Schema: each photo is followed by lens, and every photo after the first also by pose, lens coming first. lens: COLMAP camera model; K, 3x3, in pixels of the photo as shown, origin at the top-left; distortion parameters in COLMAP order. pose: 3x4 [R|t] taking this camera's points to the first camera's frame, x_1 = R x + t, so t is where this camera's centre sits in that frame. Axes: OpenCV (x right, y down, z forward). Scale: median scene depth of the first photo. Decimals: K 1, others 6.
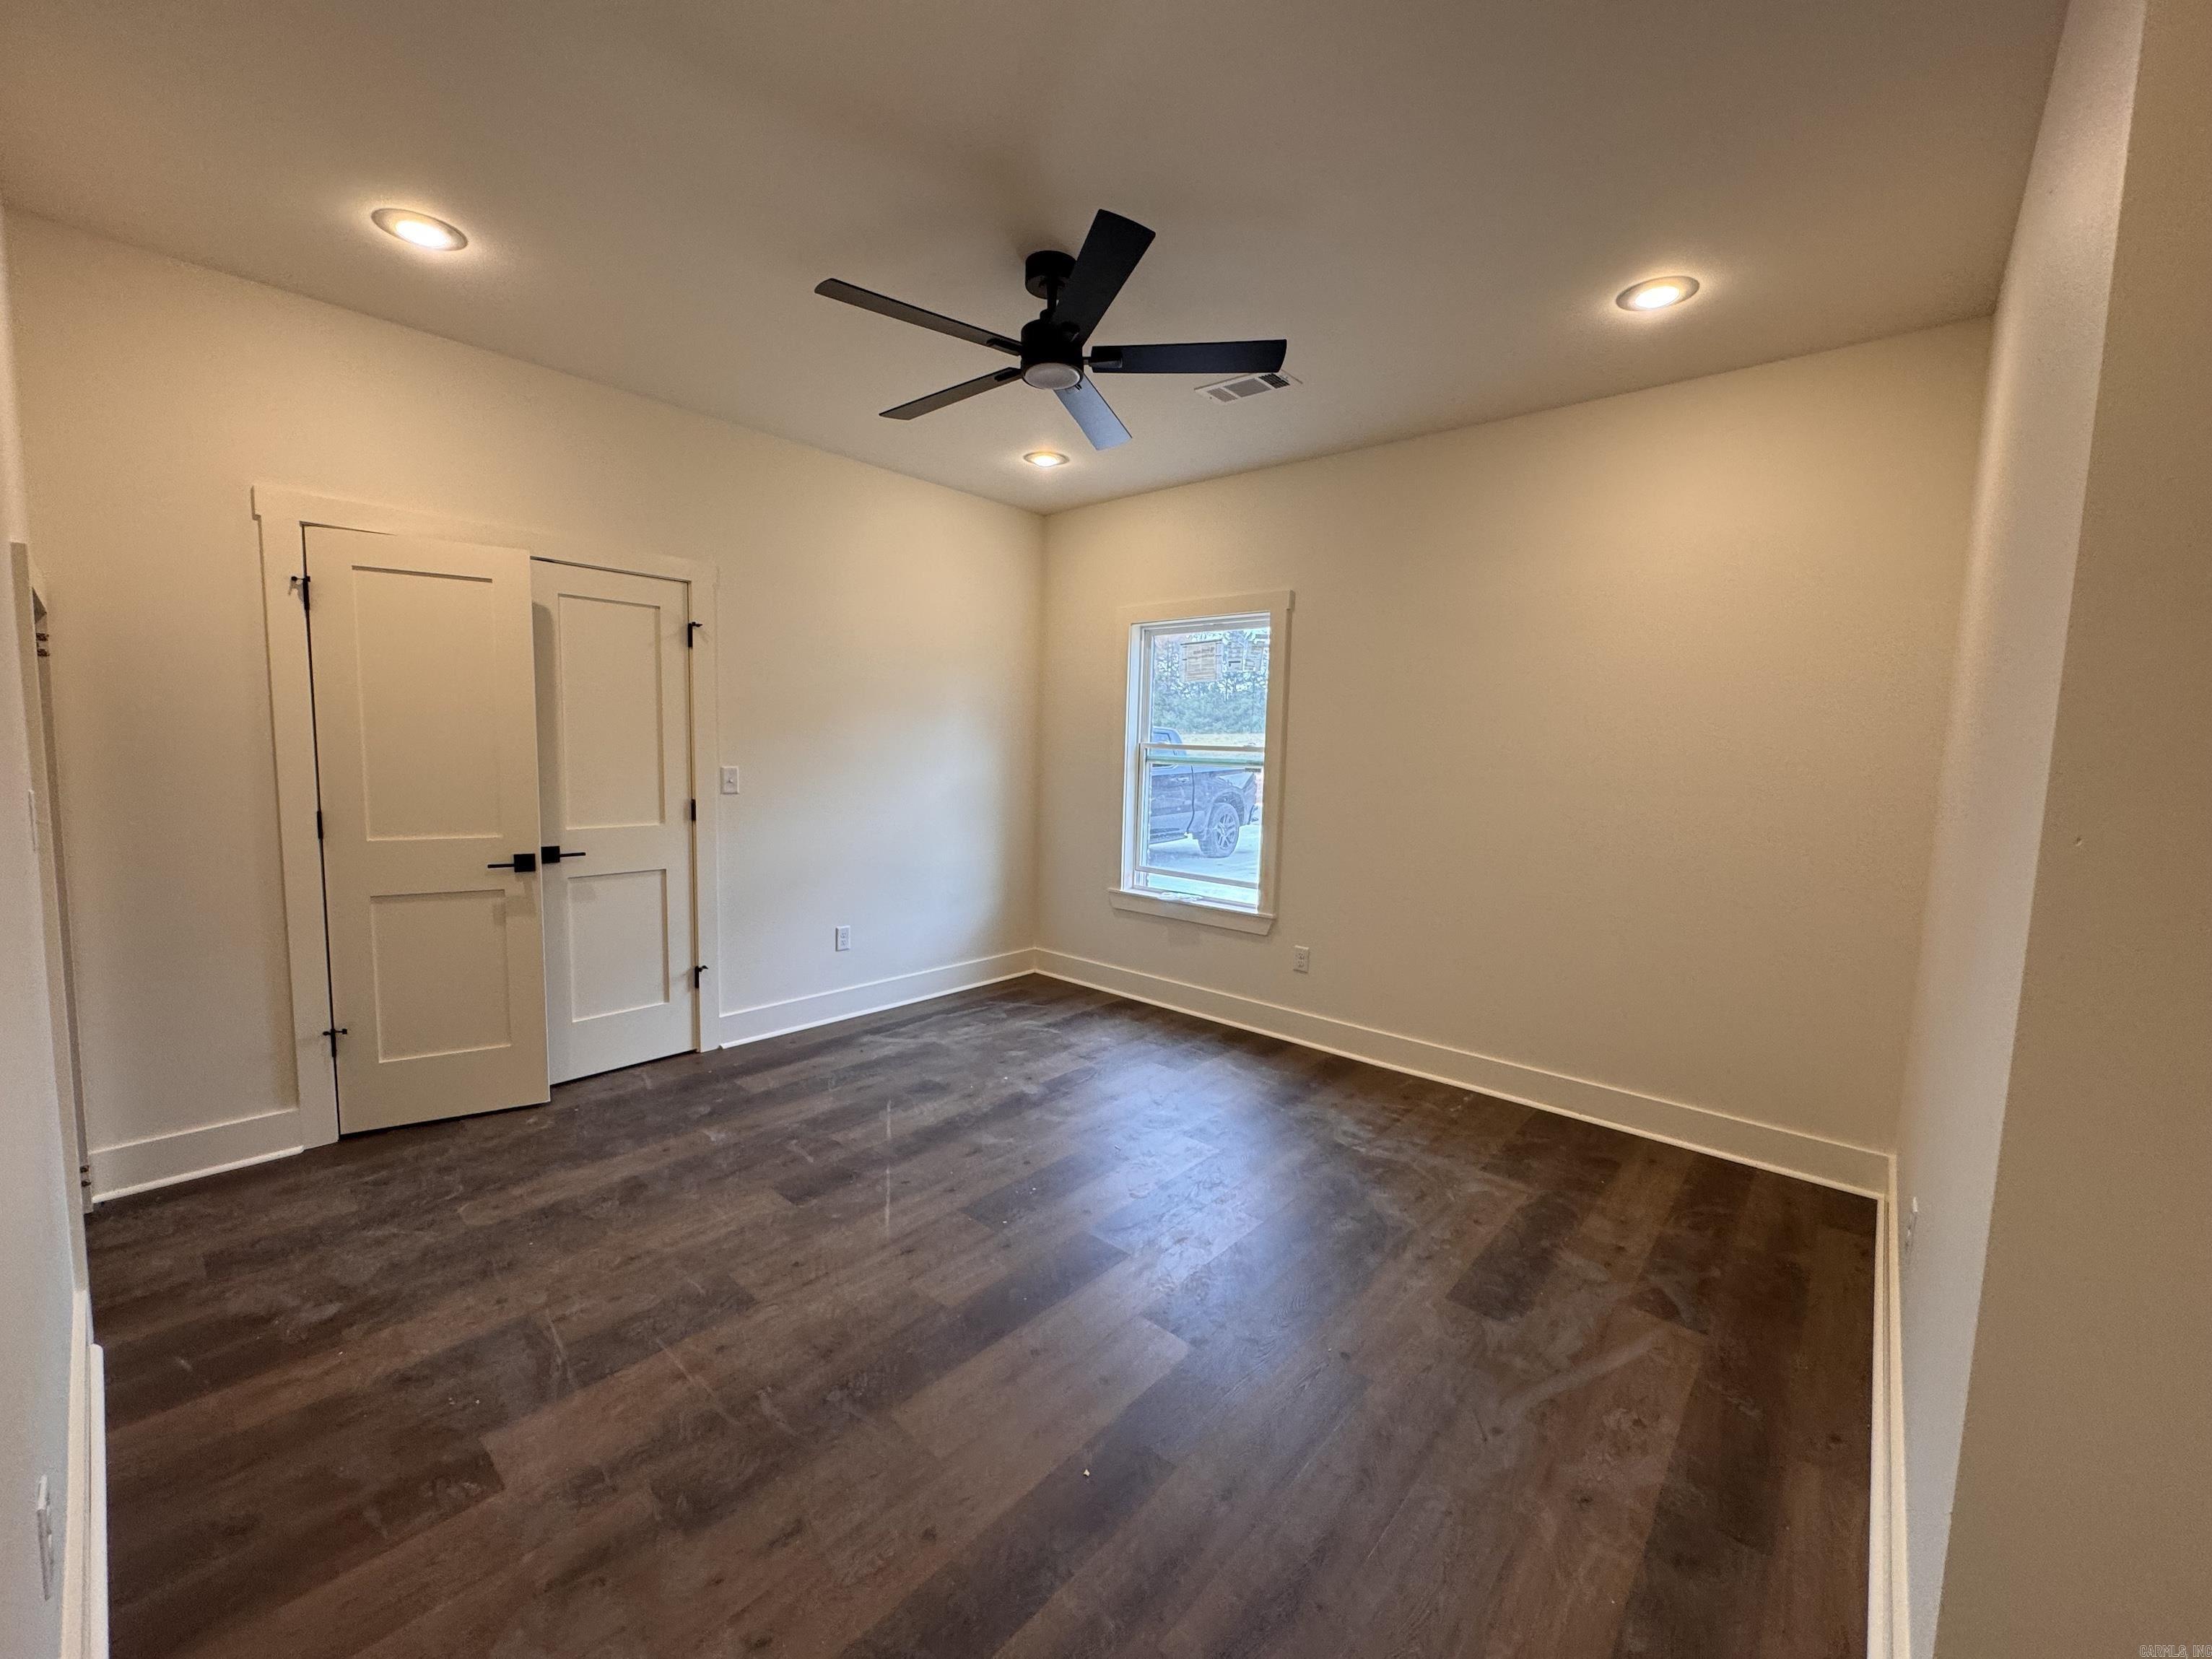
lens RADIAL K [[884.9, 0, 1098.1], [0, 884.9, 830.6], [0, 0, 1]] dist [-0.003476, 0.000102]
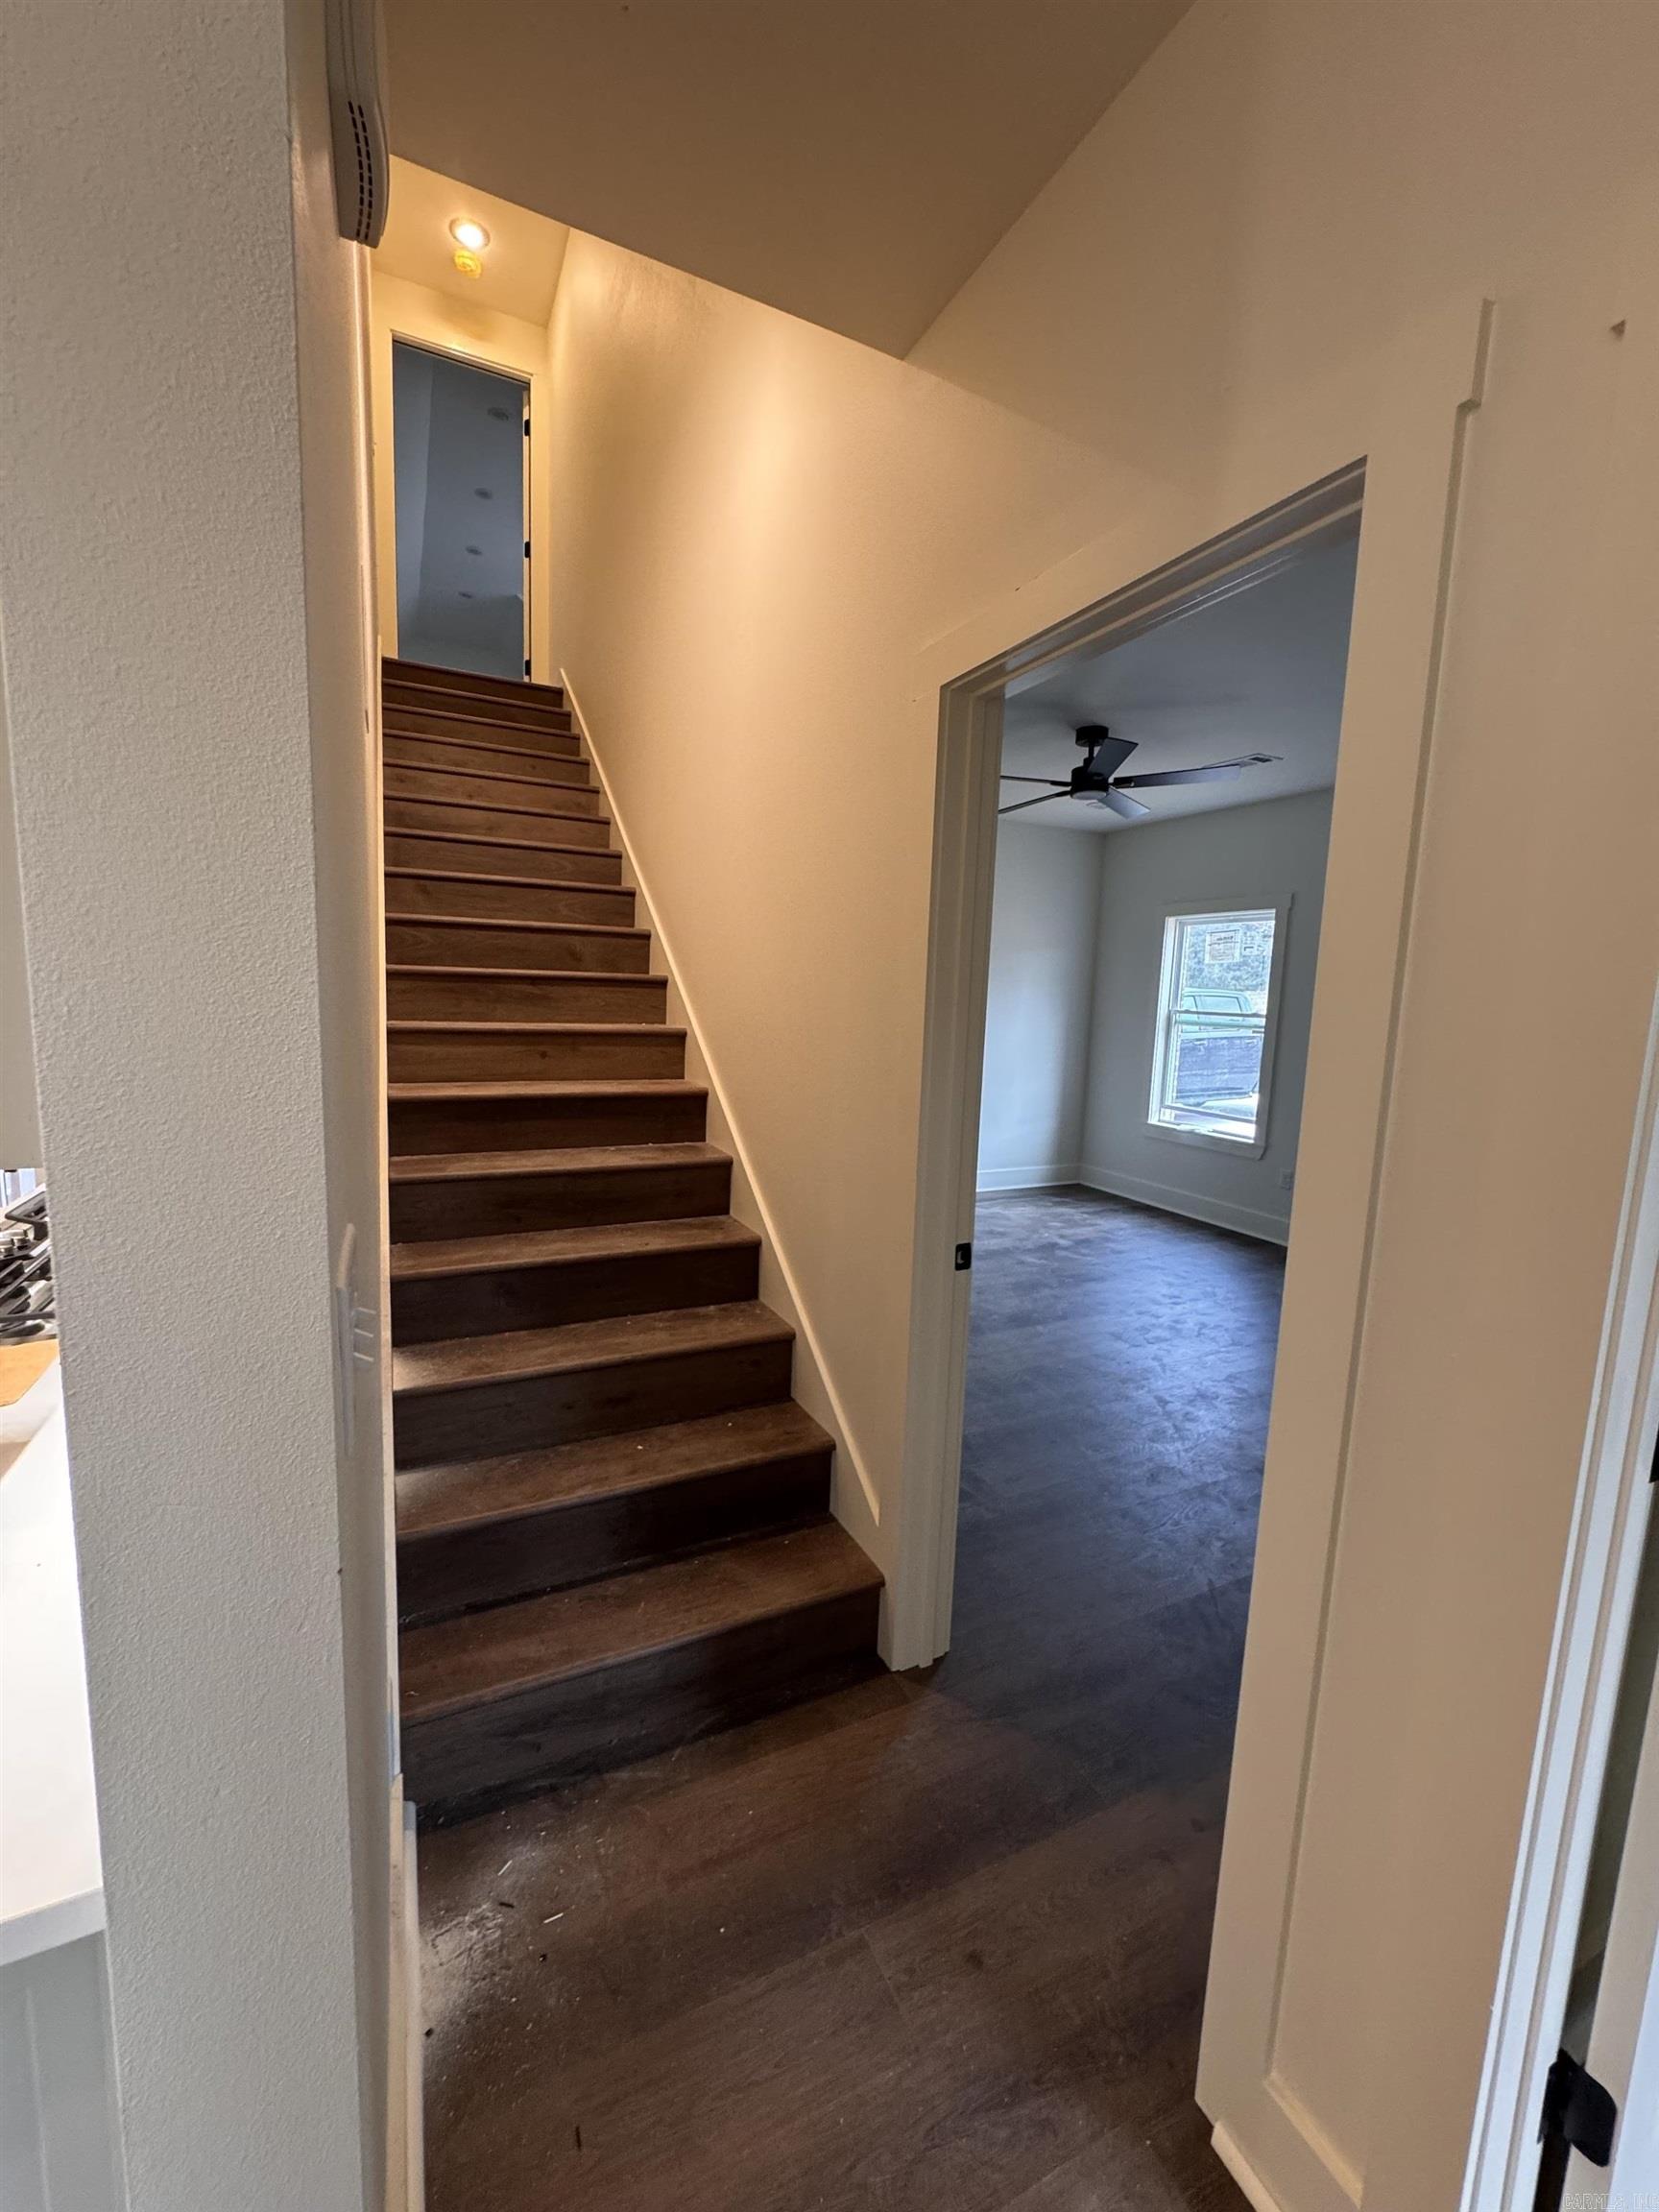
lens RADIAL K [[884.9, 0, 819.4], [0, 884.9, 1101.1], [0, 0, 1]] dist [-0.003476, 0.000102]
pose [[0.921726, 0.052333, -0.384295, 0.123055], [-0.046037, 0.998612, 0.025572, 0.040422], [0.385100, -0.005878, 0.922856, -0.614205]]
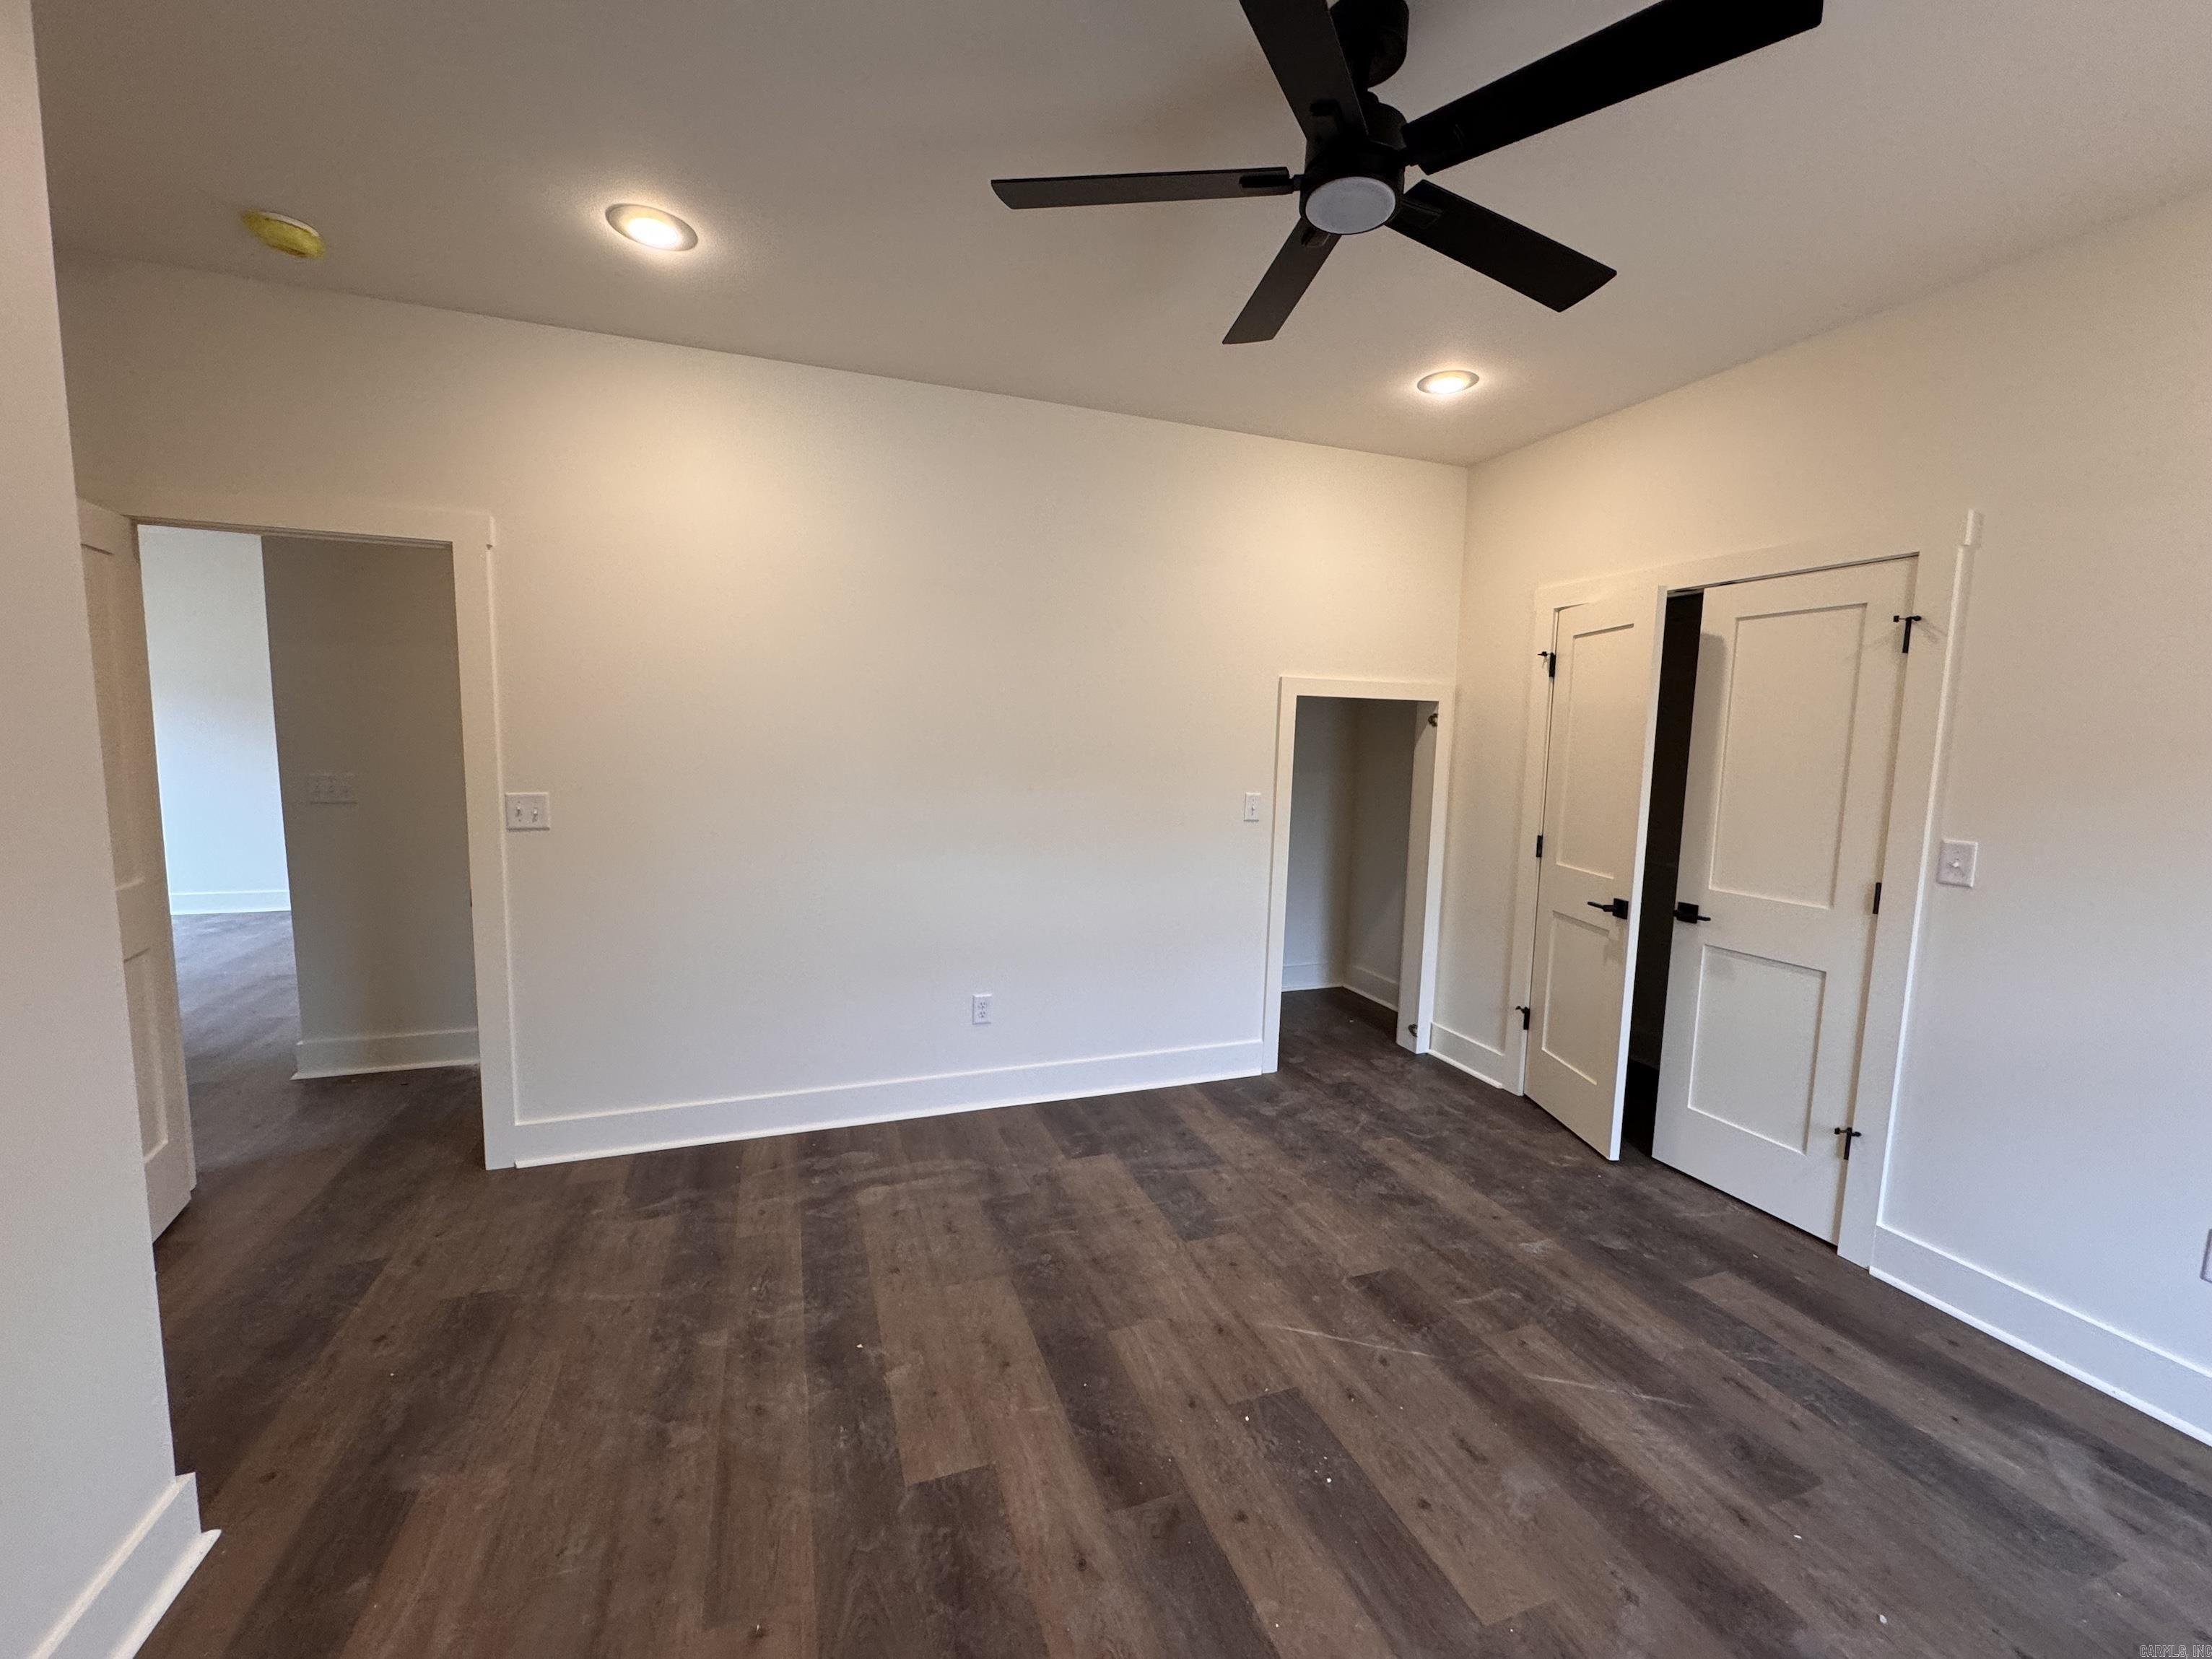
lens RADIAL K [[884.9, 0, 1114.1], [0, 884.9, 830.5], [0, 0, 1]] dist [-0.003476, 0.000102]
pose [[-0.470874, 0.057192, -0.880345, 0.475964], [-0.119777, 0.984512, 0.128025, -0.107955], [0.874031, 0.165729, -0.456731, 0.953935]]
